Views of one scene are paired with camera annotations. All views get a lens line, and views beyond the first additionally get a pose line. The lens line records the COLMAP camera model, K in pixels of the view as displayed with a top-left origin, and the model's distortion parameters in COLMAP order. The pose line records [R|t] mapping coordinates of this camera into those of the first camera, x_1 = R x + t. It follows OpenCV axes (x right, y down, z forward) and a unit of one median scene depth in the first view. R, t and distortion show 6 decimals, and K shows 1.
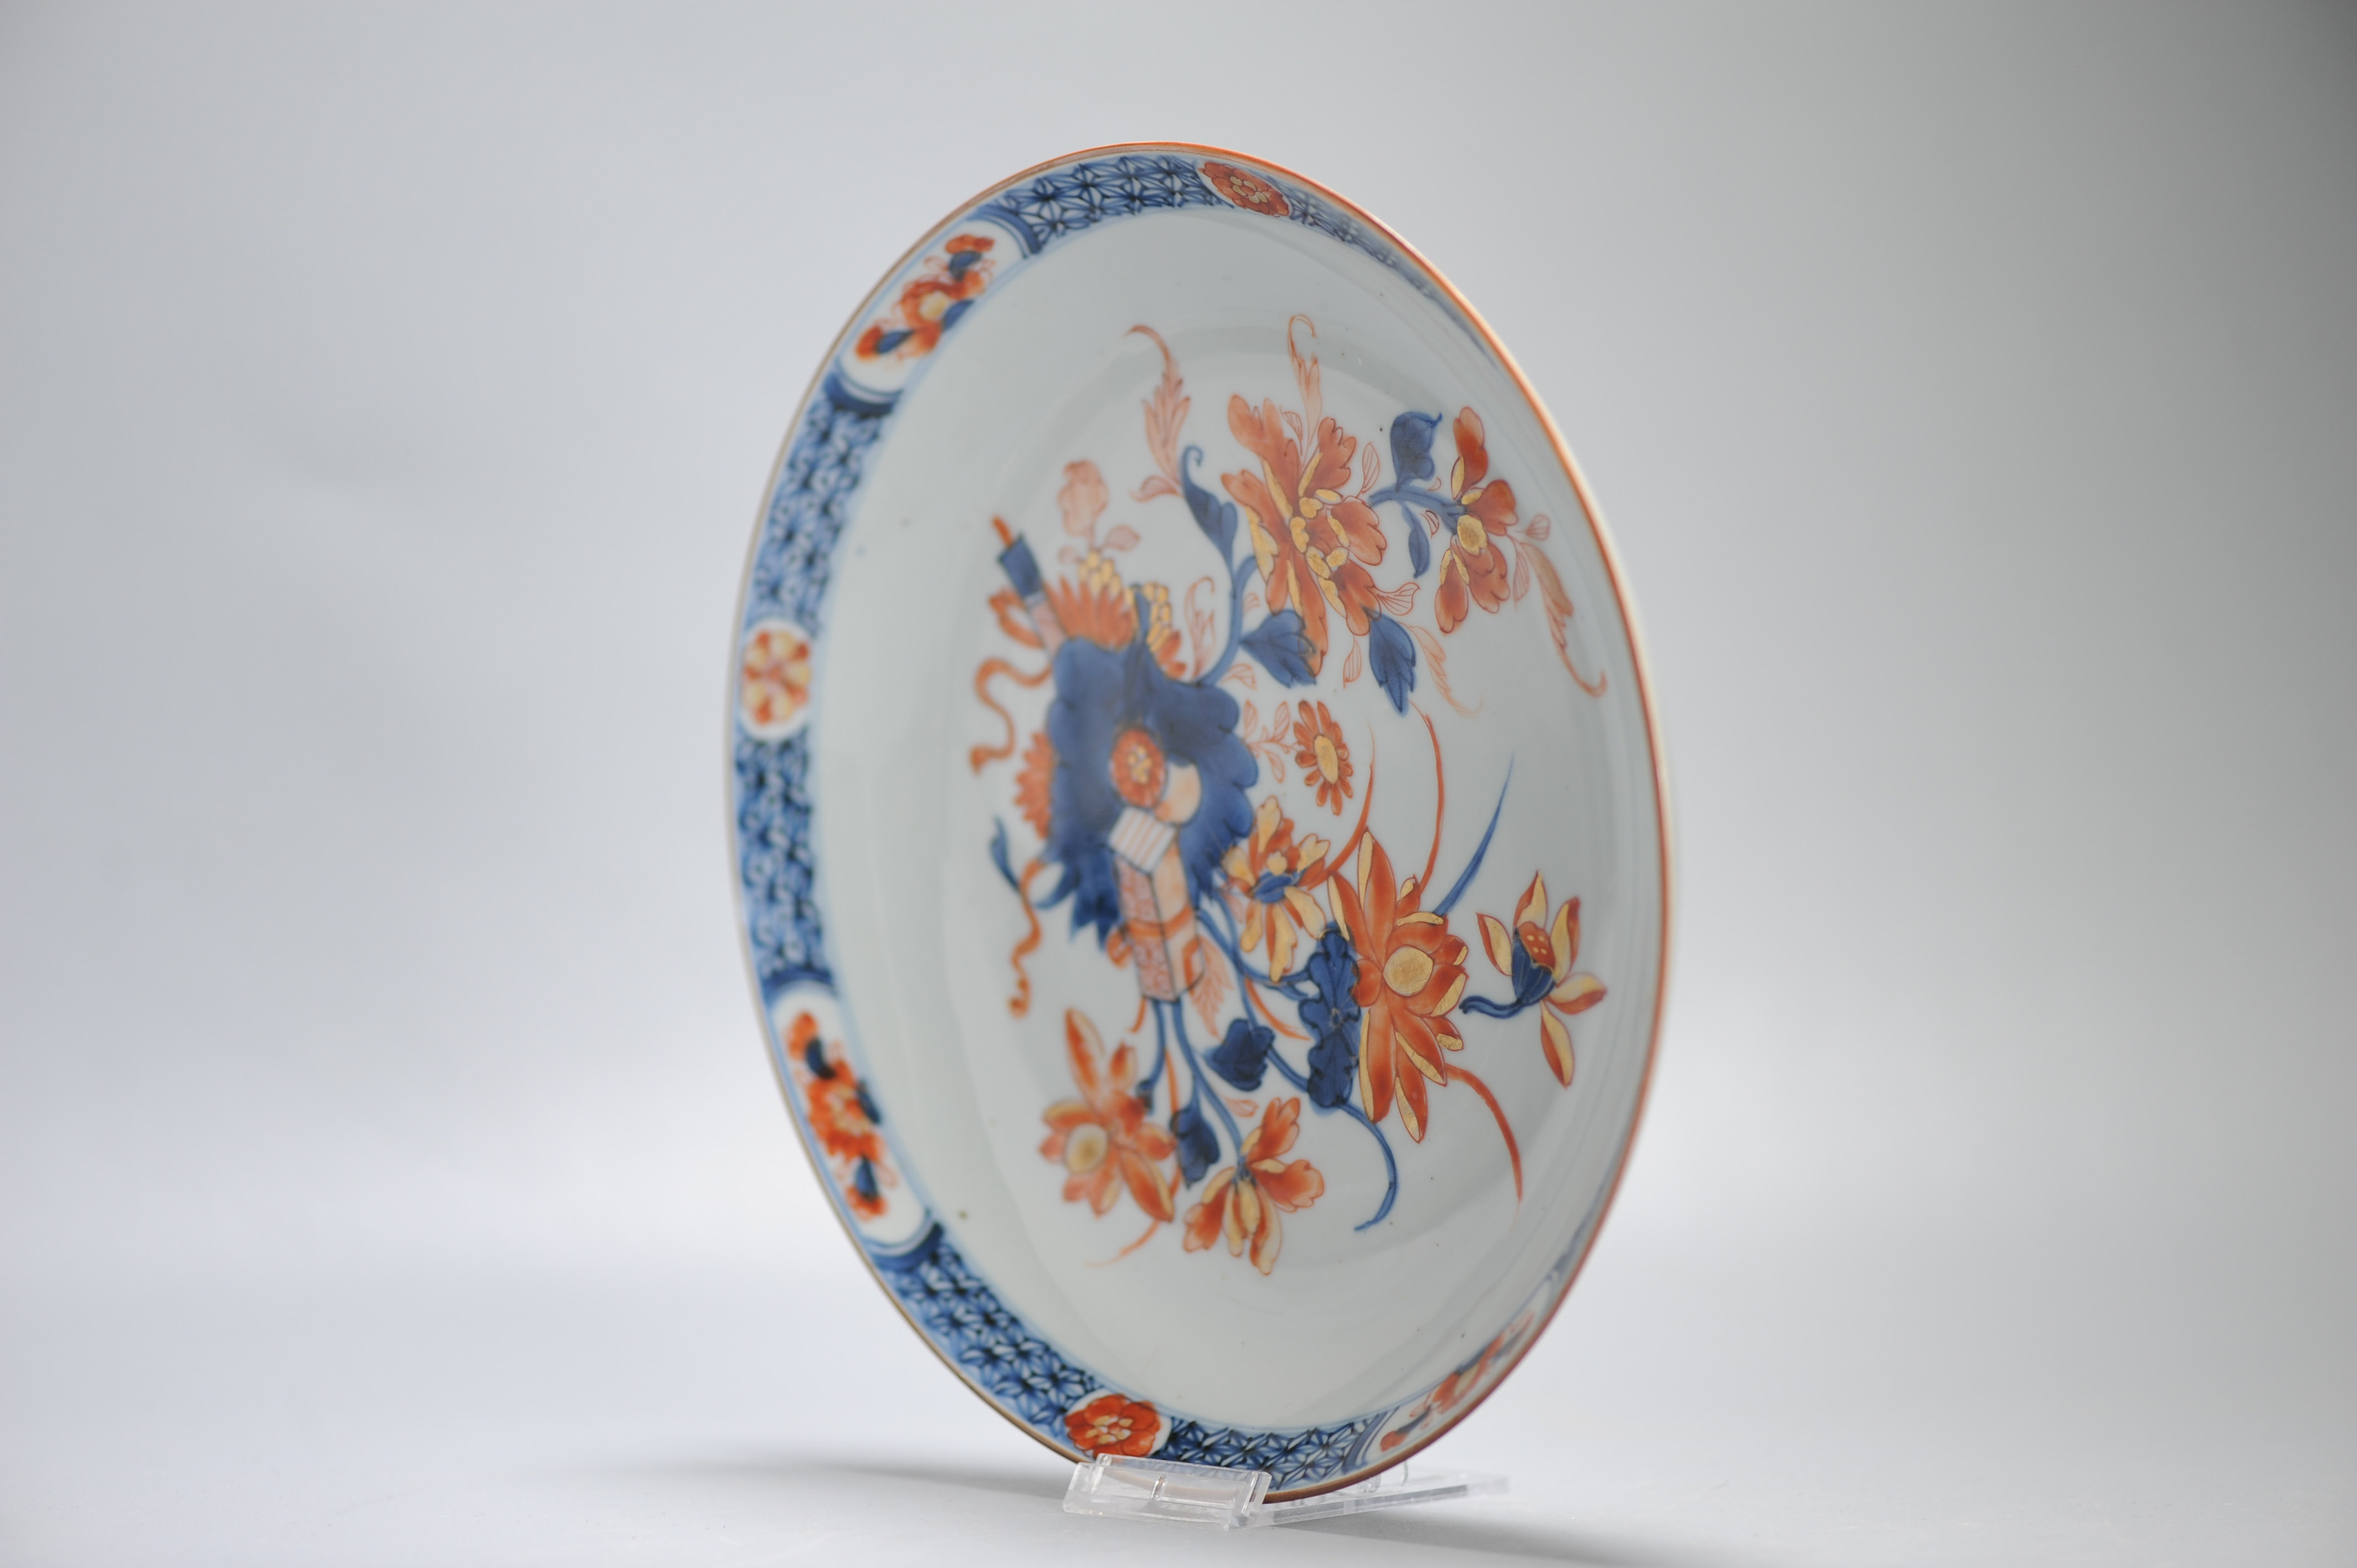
lens RADIAL K [[7230.3, 0, 1178.5], [0, 7230.3, 784.0], [0, 0, 1]] dist [-0.427539, 0.171688]
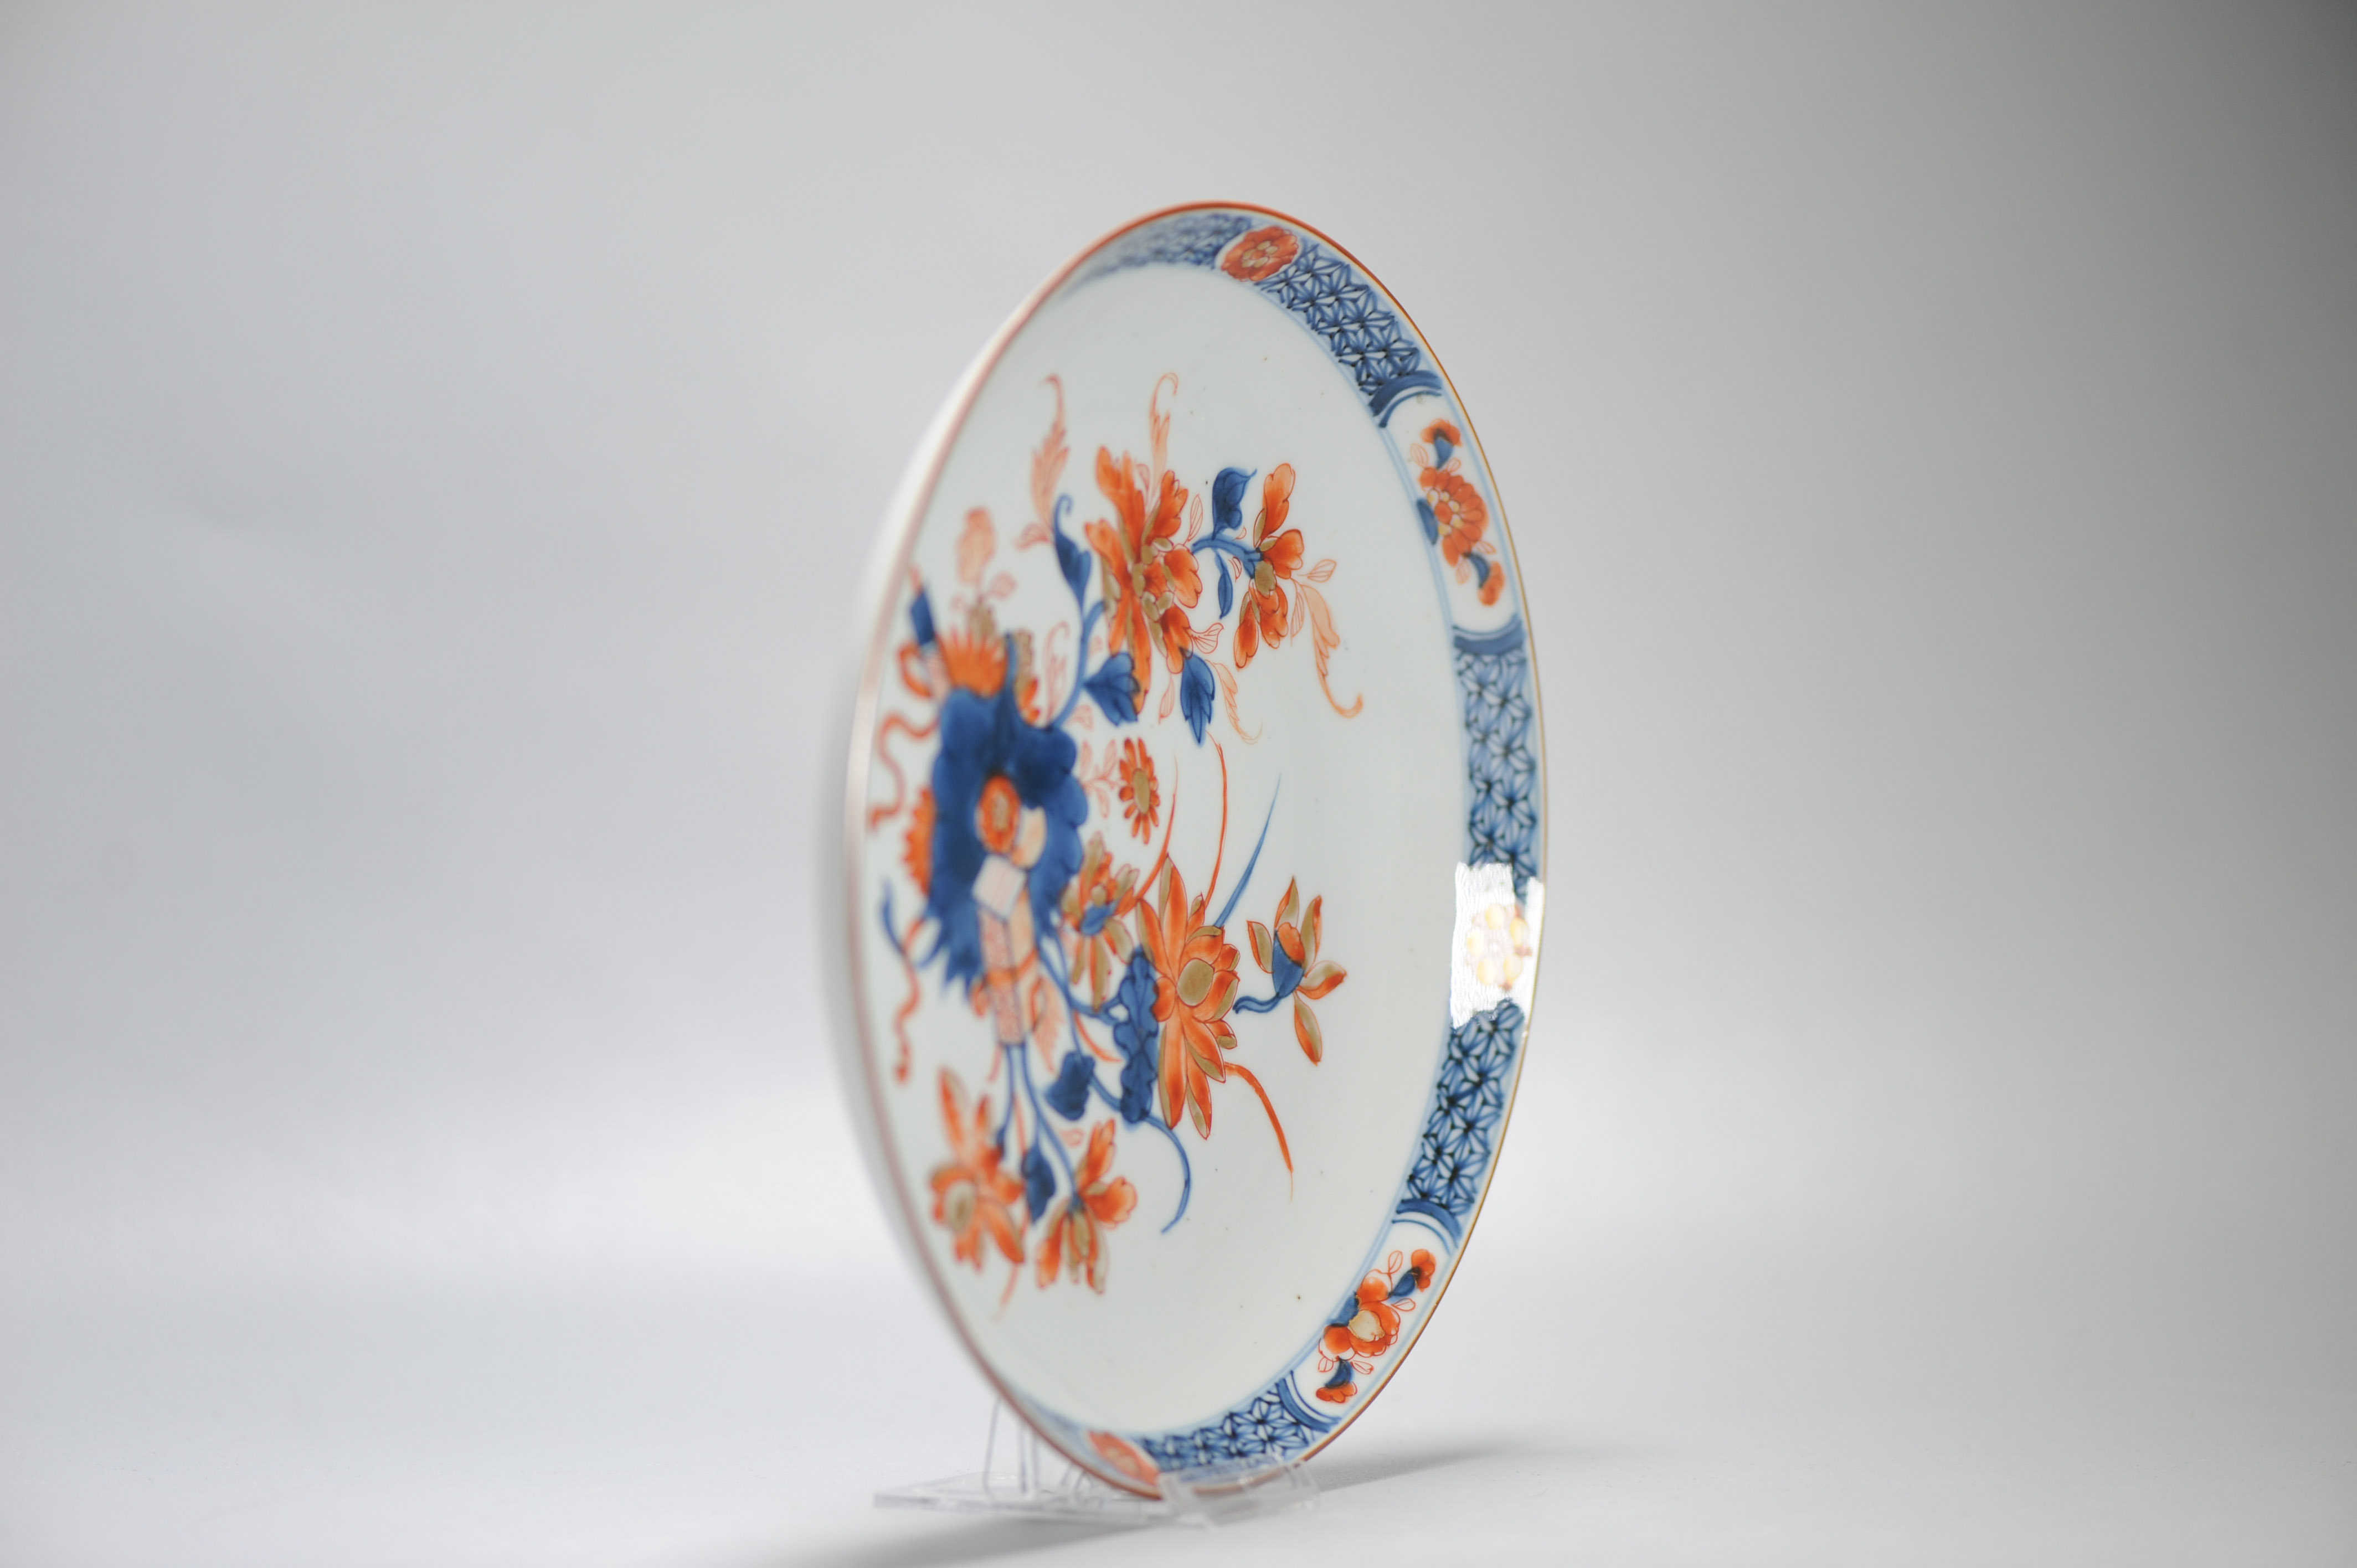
lens RADIAL K [[7230.3, 0, 1178.5], [0, 7230.3, 784.0], [0, 0, 1]] dist [-0.427539, 0.171688]
pose [[-0.239202, 0.002470, 0.970967, -0.995696], [0.077700, 0.996838, 0.016605, -0.021494], [-0.967856, 0.079416, -0.238637, 1.226098]]
